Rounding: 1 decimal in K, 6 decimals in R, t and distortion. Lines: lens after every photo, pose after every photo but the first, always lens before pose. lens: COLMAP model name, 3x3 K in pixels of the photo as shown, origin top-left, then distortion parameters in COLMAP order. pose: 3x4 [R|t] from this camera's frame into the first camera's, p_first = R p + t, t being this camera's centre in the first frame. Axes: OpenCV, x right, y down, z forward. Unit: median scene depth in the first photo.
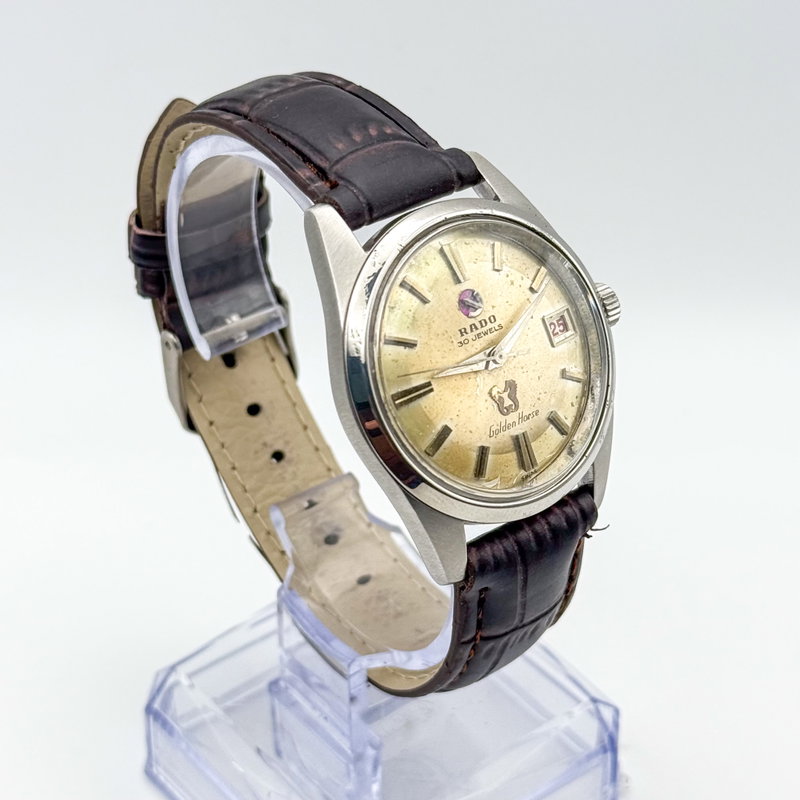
lens RADIAL K [[2022.7, 0, 400.0], [0, 2022.7, 400.0], [0, 0, 1]] dist [0.090318, 0.593709]
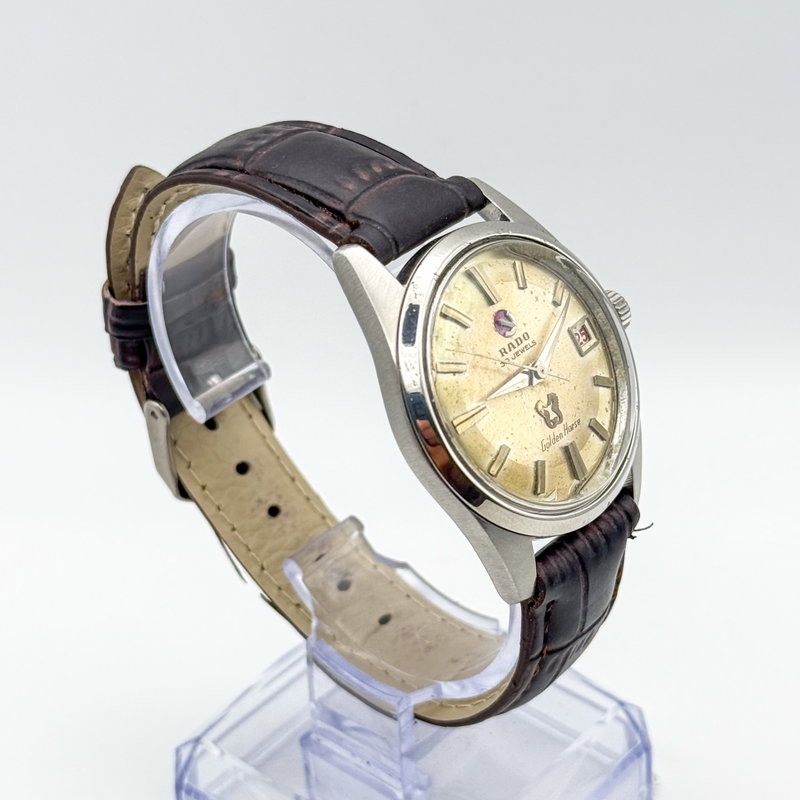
lens RADIAL K [[2022.7, 0, 400.0], [0, 2022.7, 400.0], [0, 0, 1]] dist [0.090318, 0.593709]
pose [[0.979671, -0.135807, 0.147654, -0.164400], [0.140367, 0.989880, -0.020863, 0.003823], [-0.143327, 0.041165, 0.988819, 0.006556]]
